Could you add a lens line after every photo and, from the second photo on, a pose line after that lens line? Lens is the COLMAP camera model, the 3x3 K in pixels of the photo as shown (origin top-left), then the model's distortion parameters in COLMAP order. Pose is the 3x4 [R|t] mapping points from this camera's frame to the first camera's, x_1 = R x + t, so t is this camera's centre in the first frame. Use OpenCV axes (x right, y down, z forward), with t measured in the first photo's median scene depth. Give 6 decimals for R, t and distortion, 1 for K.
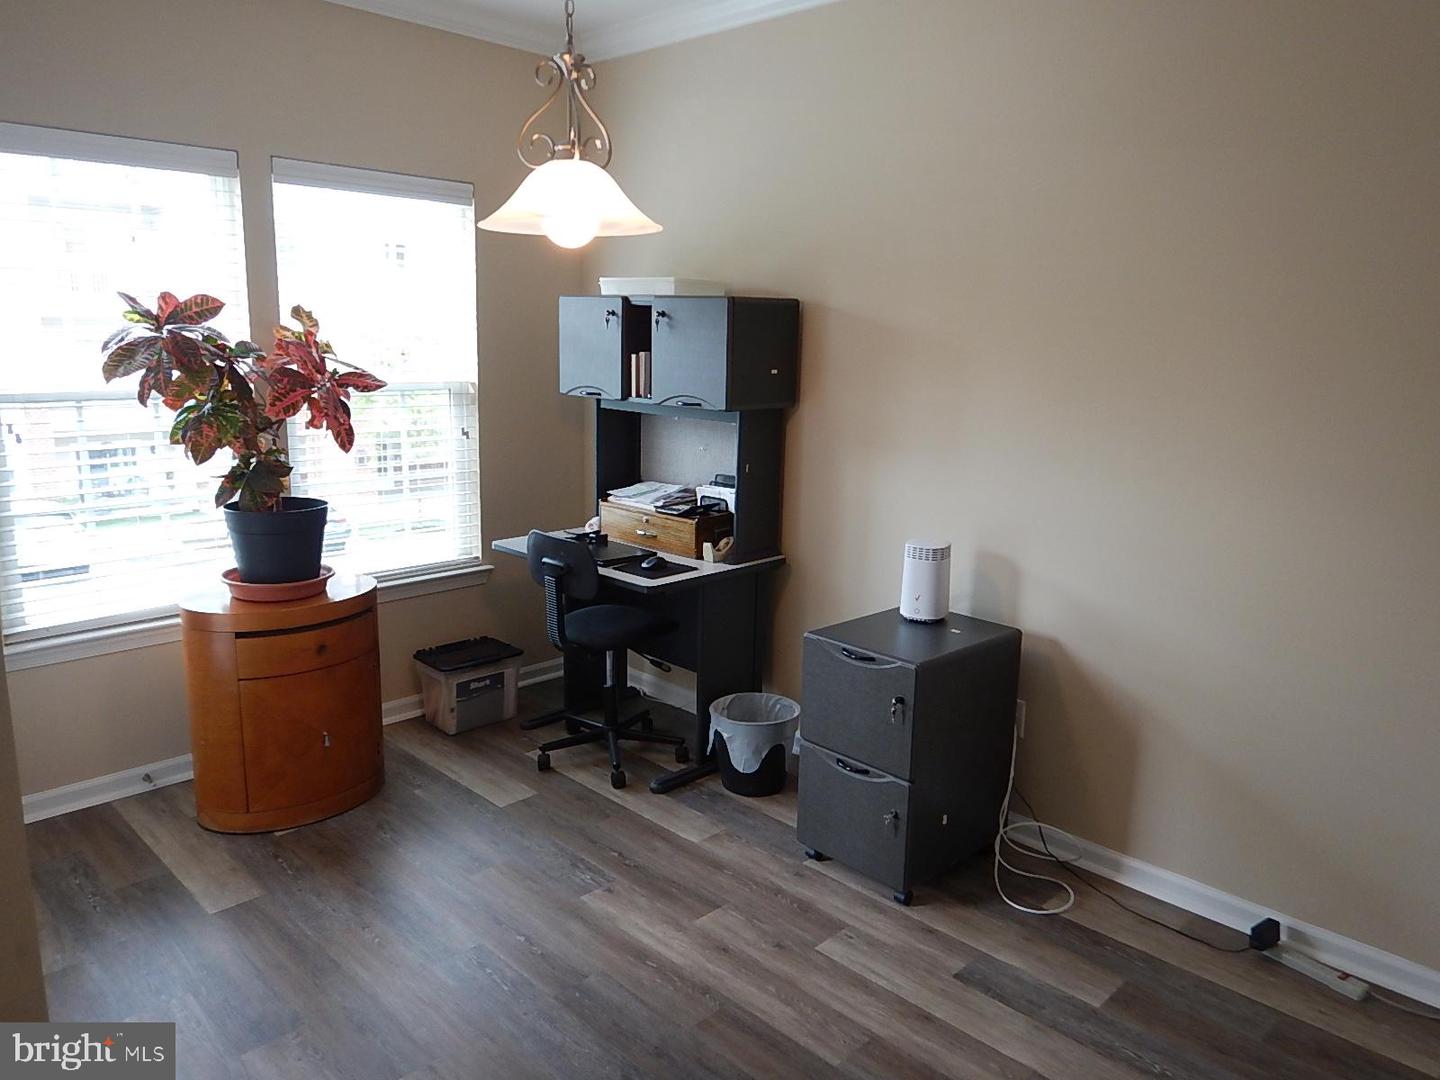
lens RADIAL K [[1032.6, 0, 706.8], [0, 1032.6, 543.3], [0, 0, 1]] dist [0.012972, -0.000103]
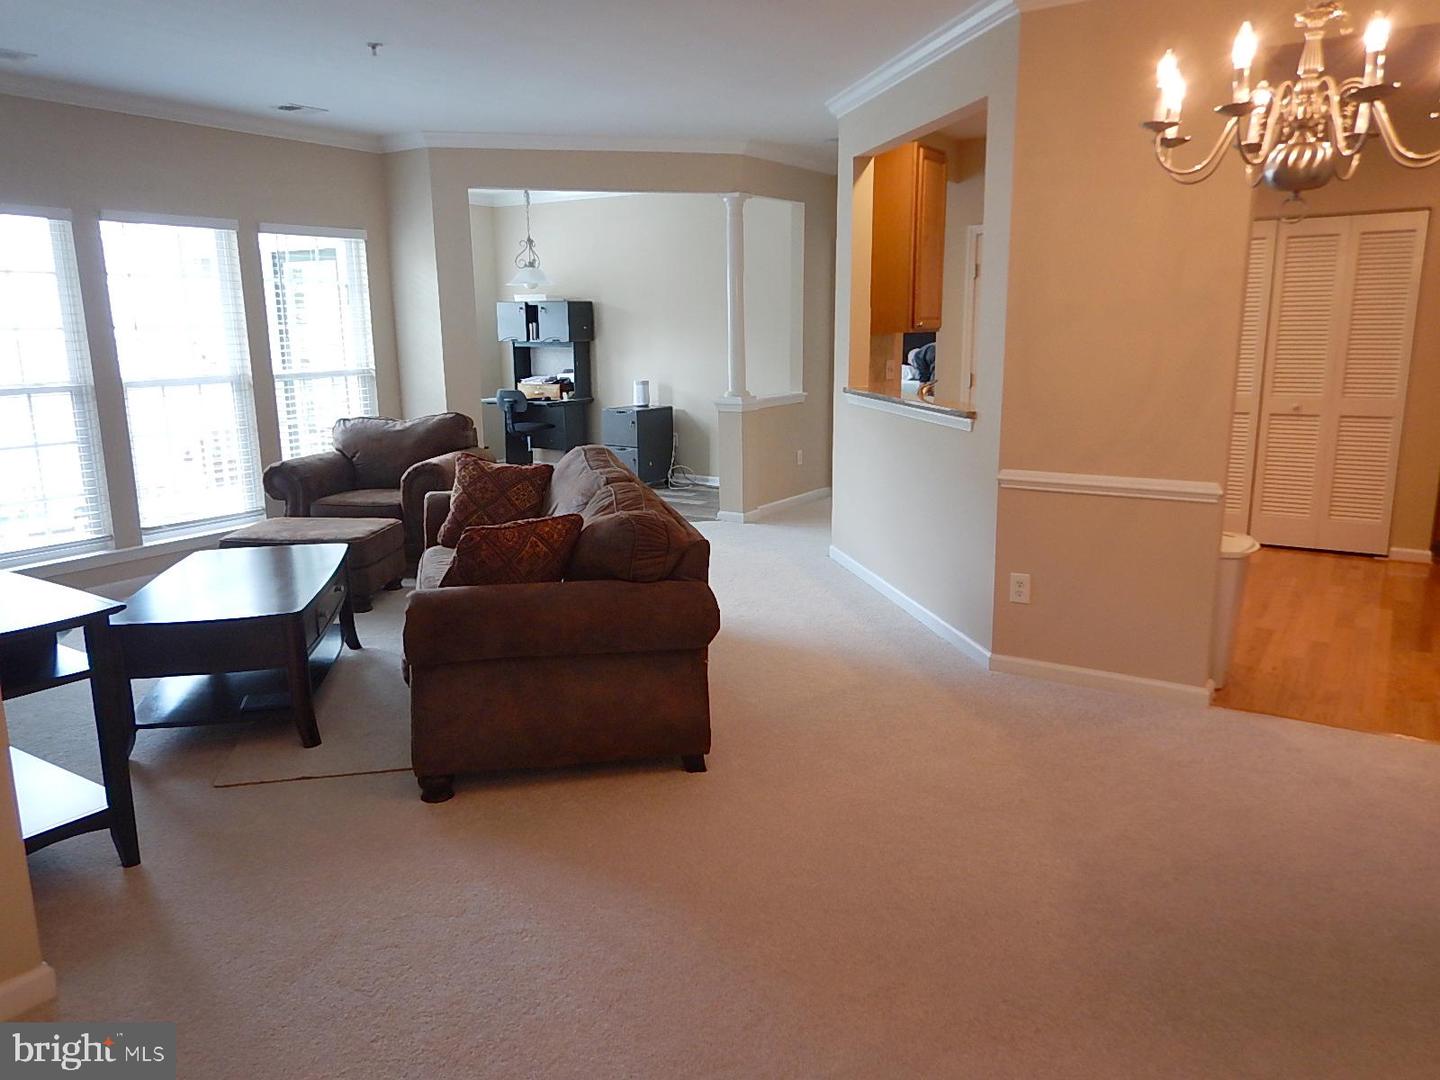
lens RADIAL K [[1032.6, 0, 731.8], [0, 1032.6, 547.7], [0, 0, 1]] dist [0.012972, -0.000103]
pose [[0.975709, -0.064027, 0.209504, -0.161634], [0.067995, 0.997616, -0.011785, 0.459837], [-0.208250, 0.025744, 0.977737, -1.697382]]
